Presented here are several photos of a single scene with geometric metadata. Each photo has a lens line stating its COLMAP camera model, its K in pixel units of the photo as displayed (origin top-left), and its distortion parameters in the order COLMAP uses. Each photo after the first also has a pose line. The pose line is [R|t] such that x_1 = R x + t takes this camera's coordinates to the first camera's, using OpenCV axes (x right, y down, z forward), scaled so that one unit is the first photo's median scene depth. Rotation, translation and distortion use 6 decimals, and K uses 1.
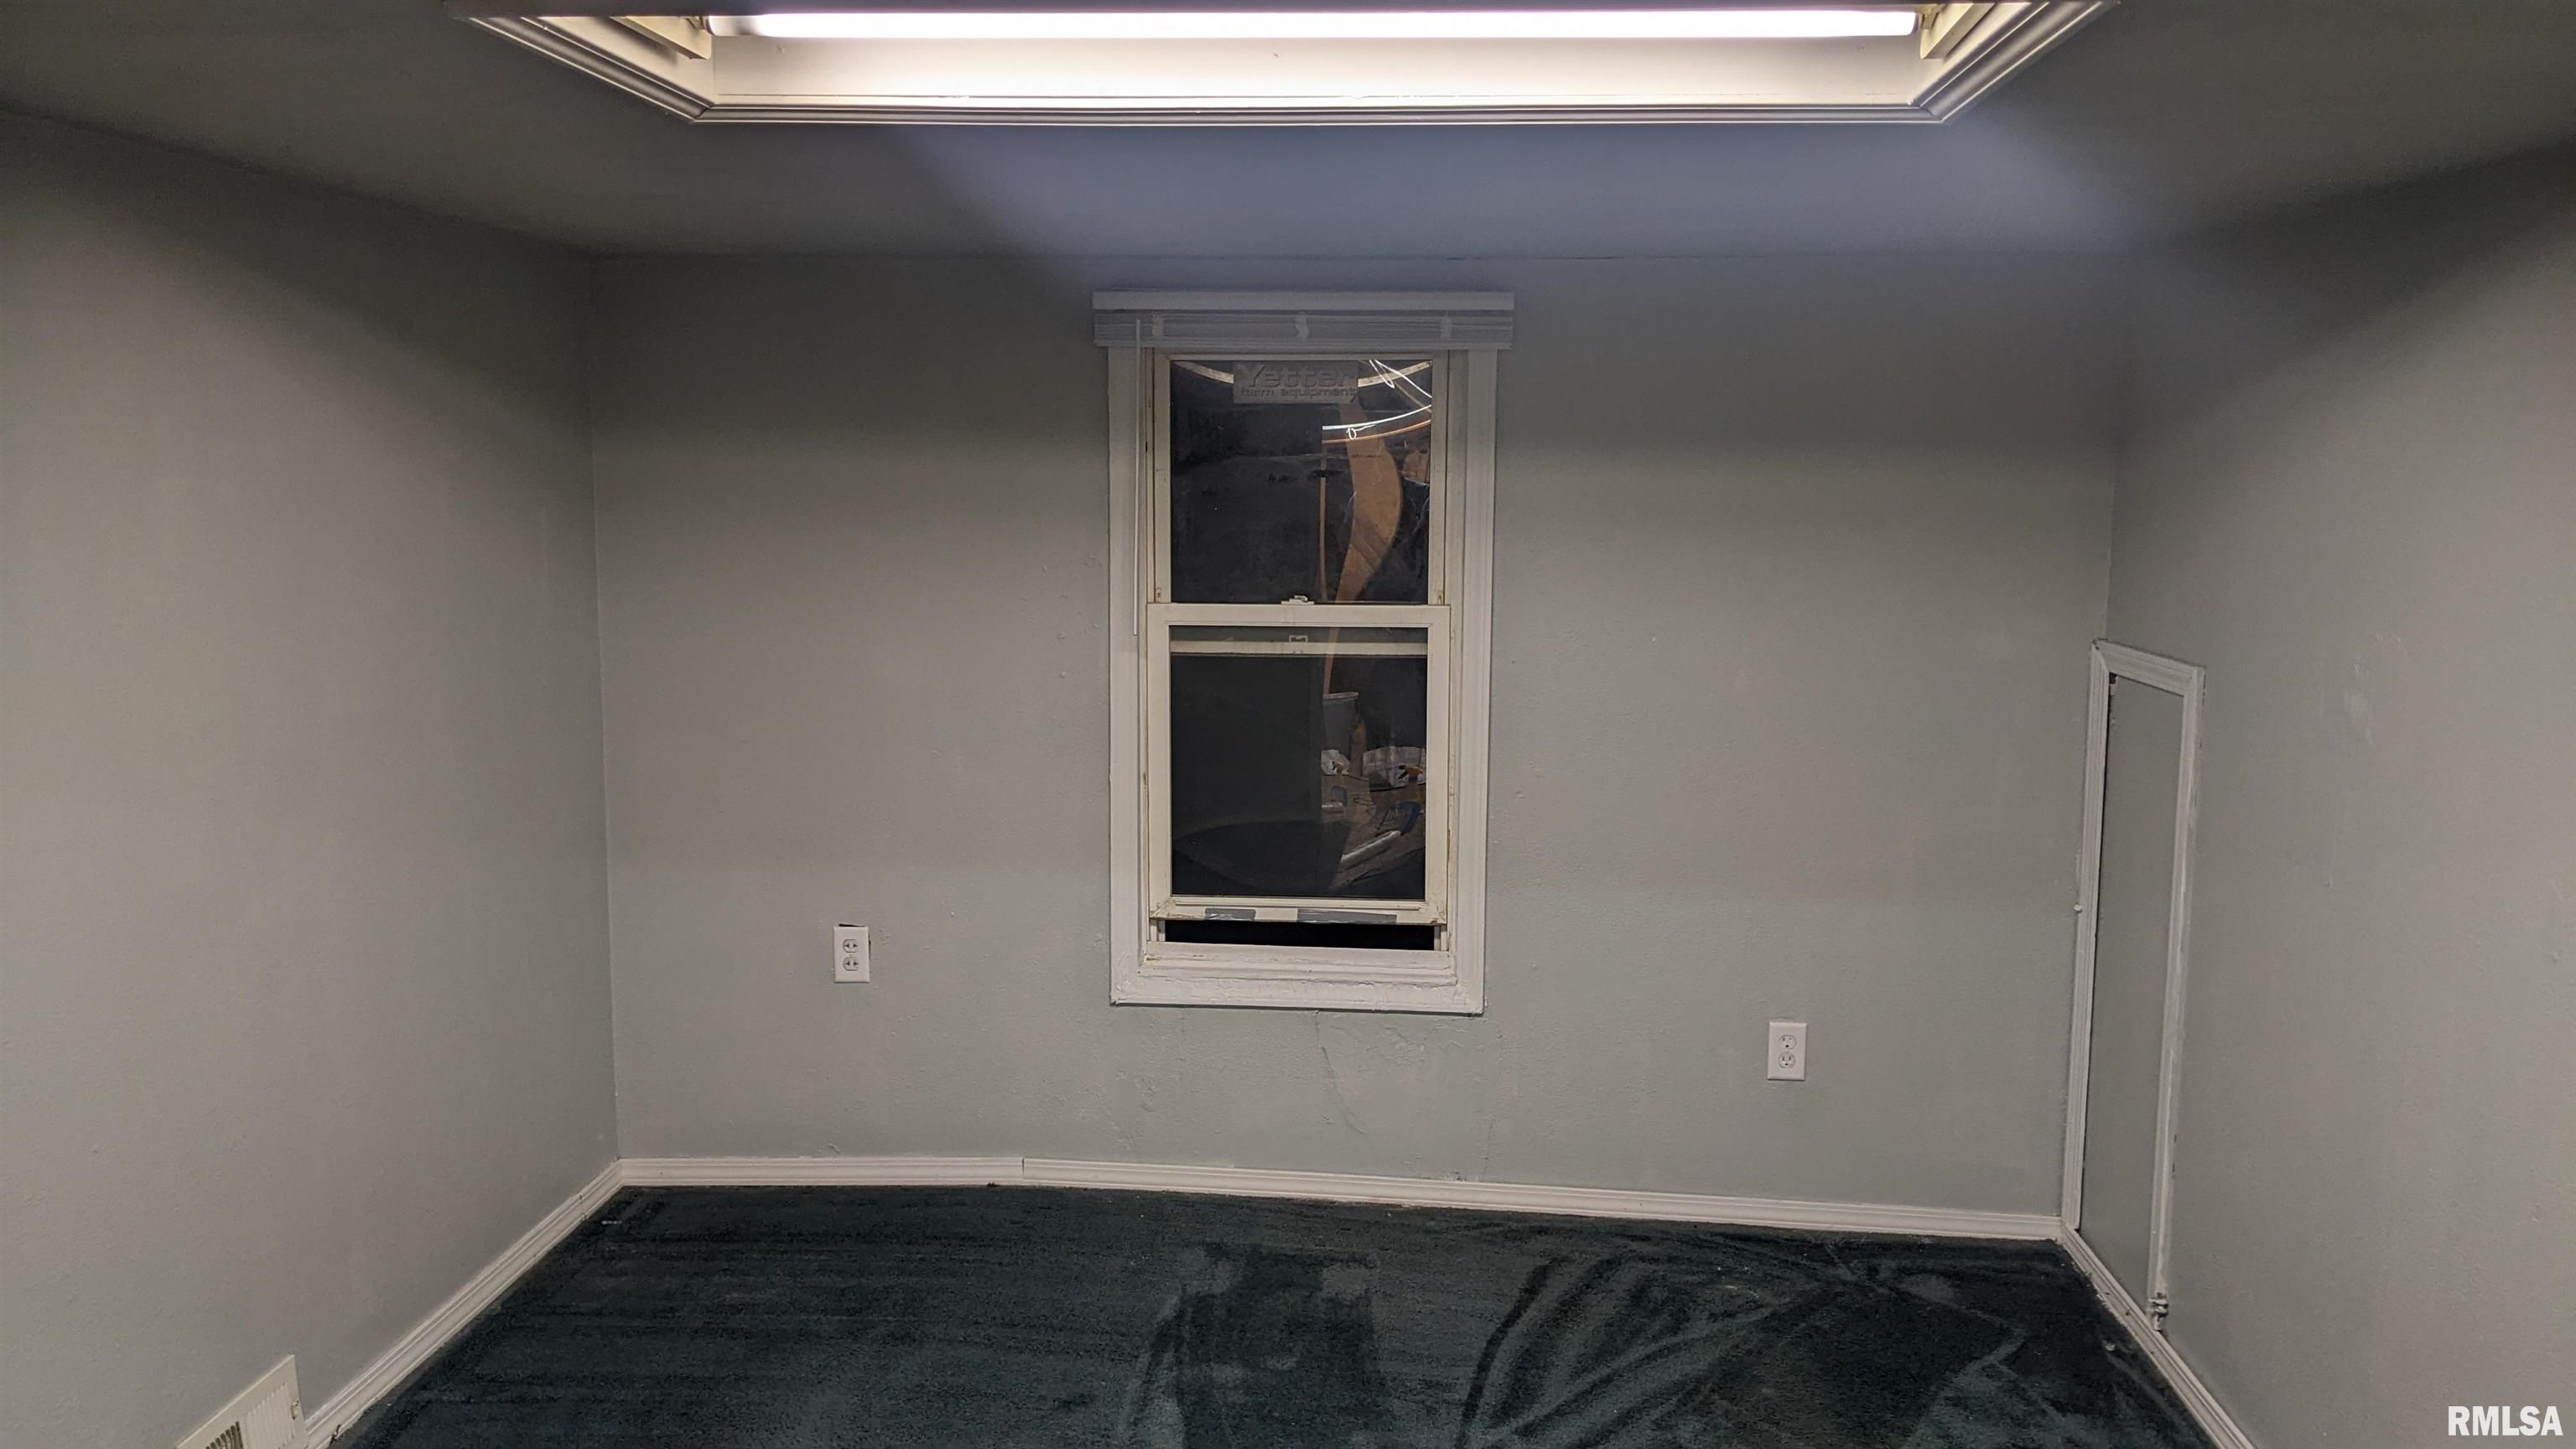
lens RADIAL K [[2064.9, 0, 1287.2], [0, 2064.9, 770.0], [0, 0, 1]] dist [0.107242, -0.293725]
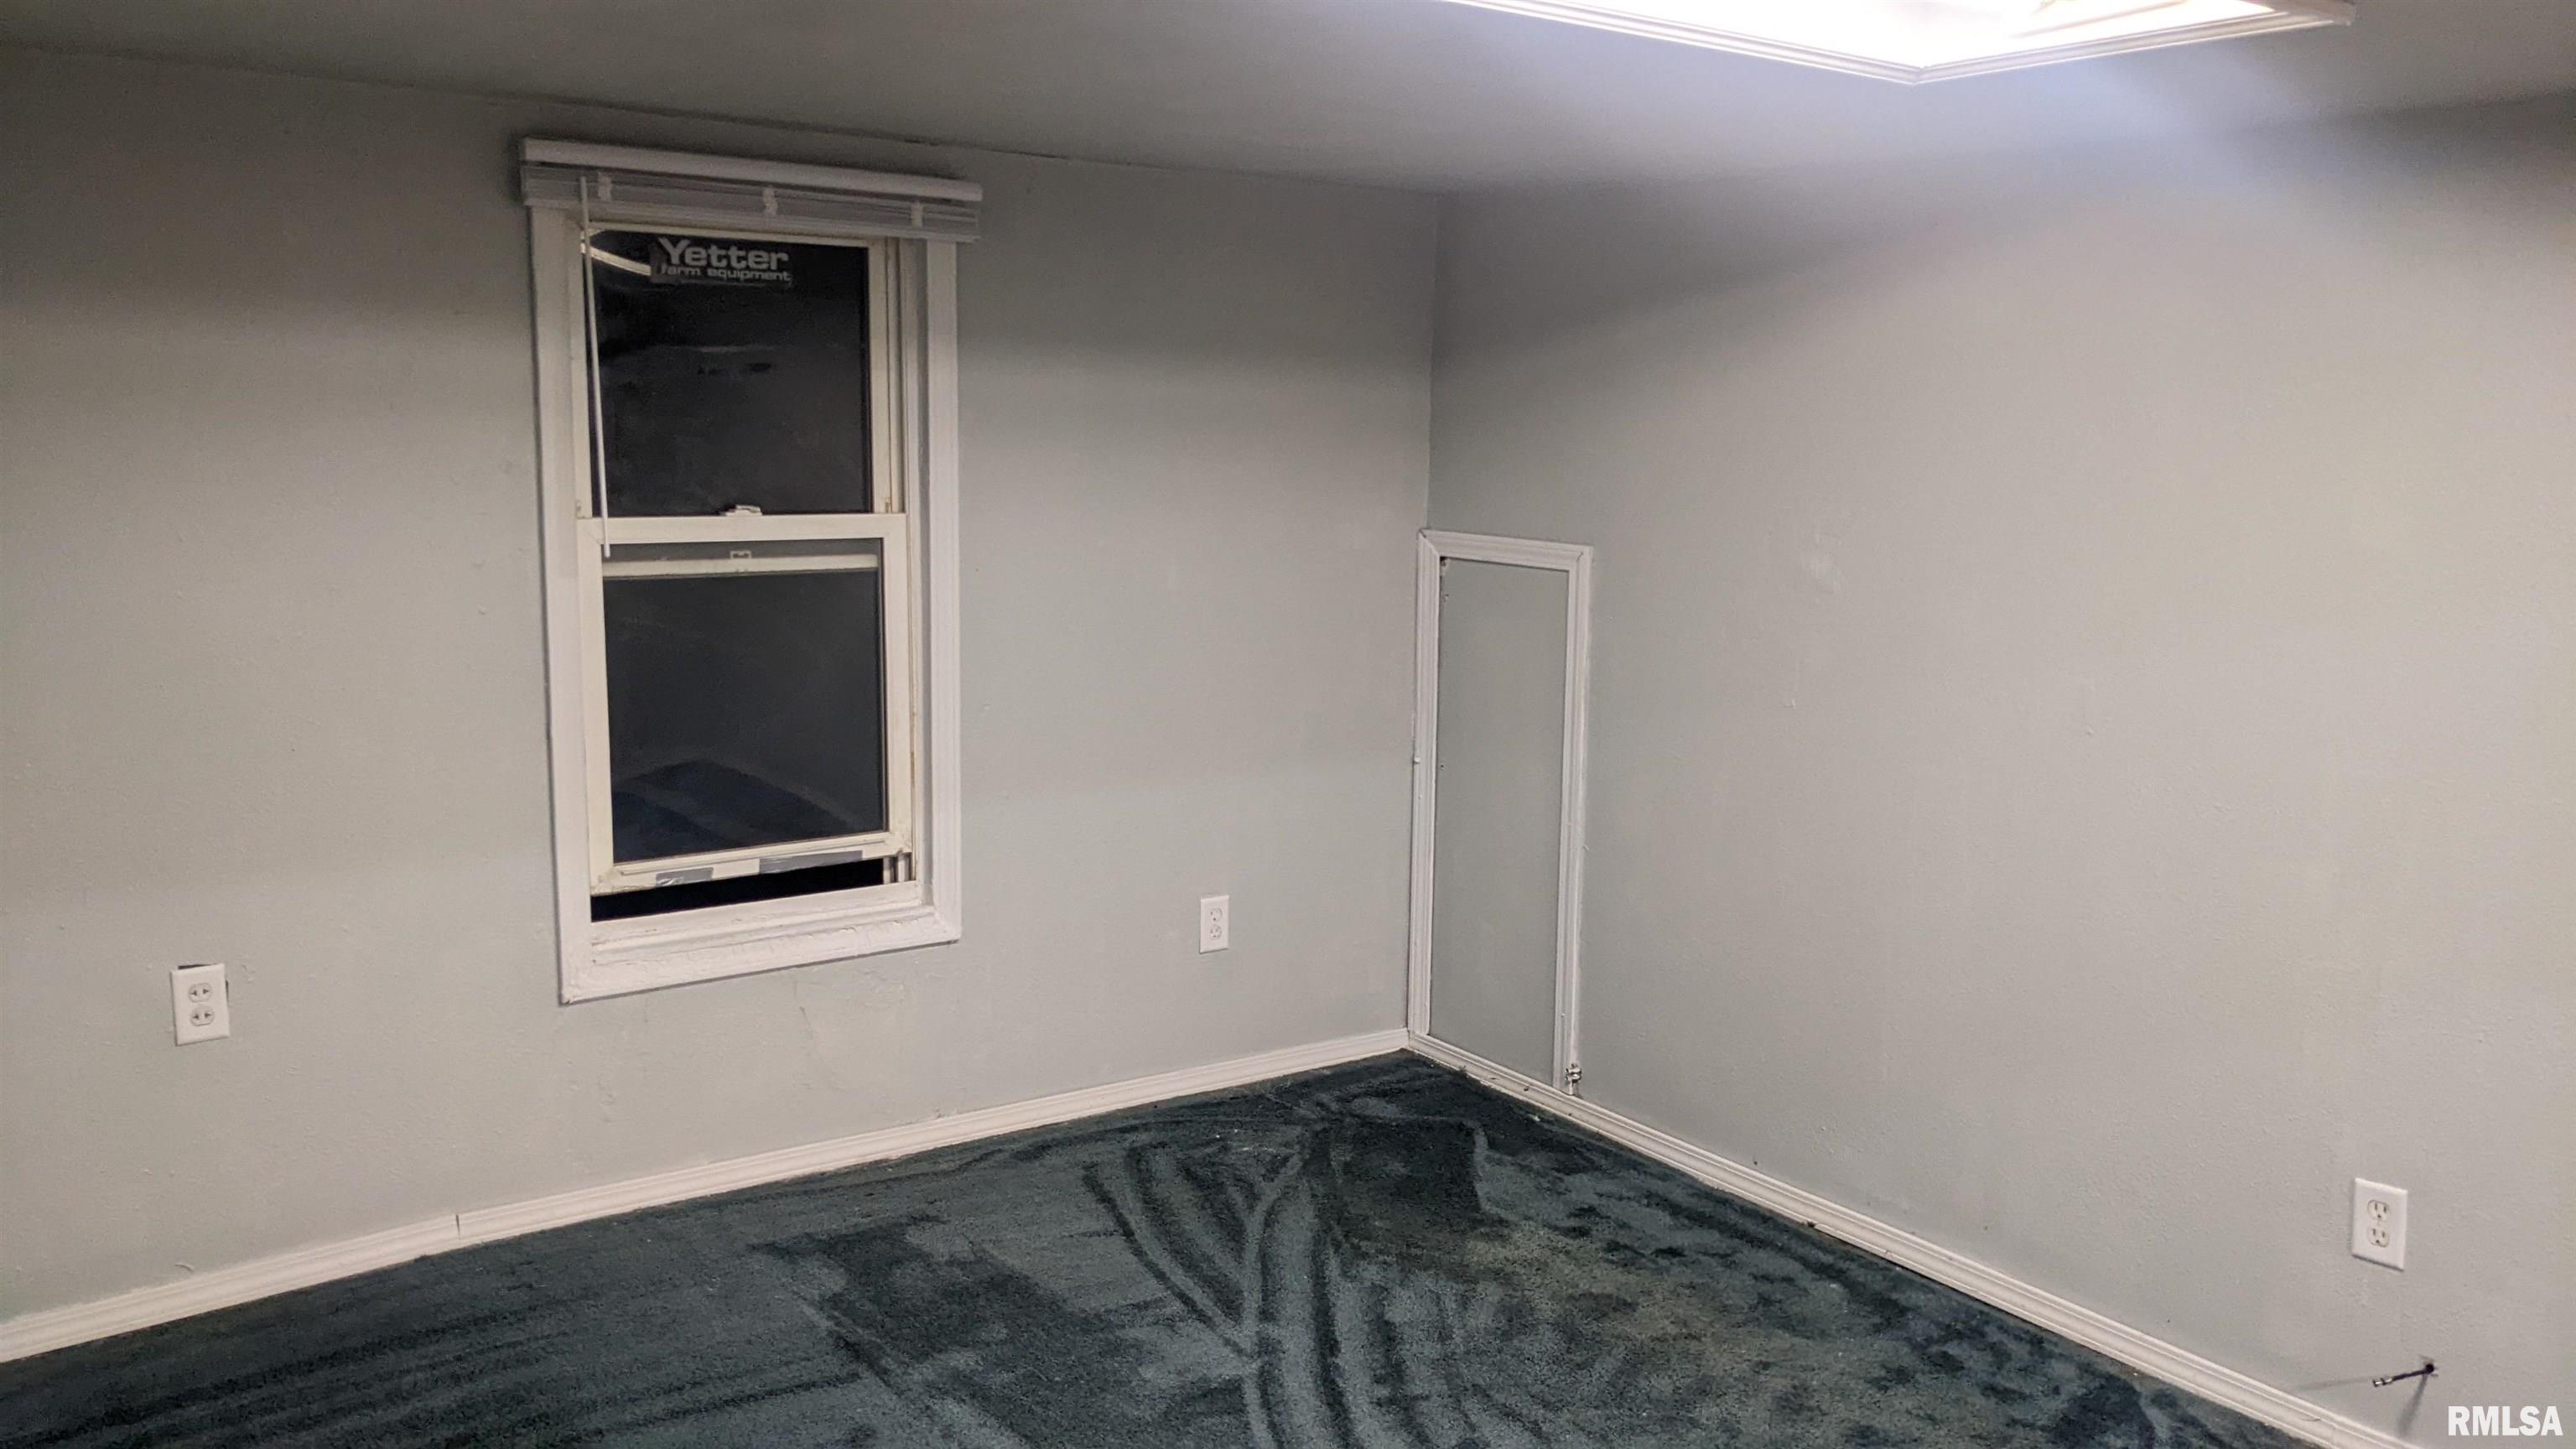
lens RADIAL K [[2029.1, 0, 1288.0], [0, 2029.1, 724.5], [0, 0, 1]] dist [0.086504, -0.186035]
pose [[0.740416, -0.095514, 0.665328, -0.419295], [0.081796, 0.995299, 0.051856, -0.017921], [-0.667153, 0.016026, 0.744748, 0.199612]]
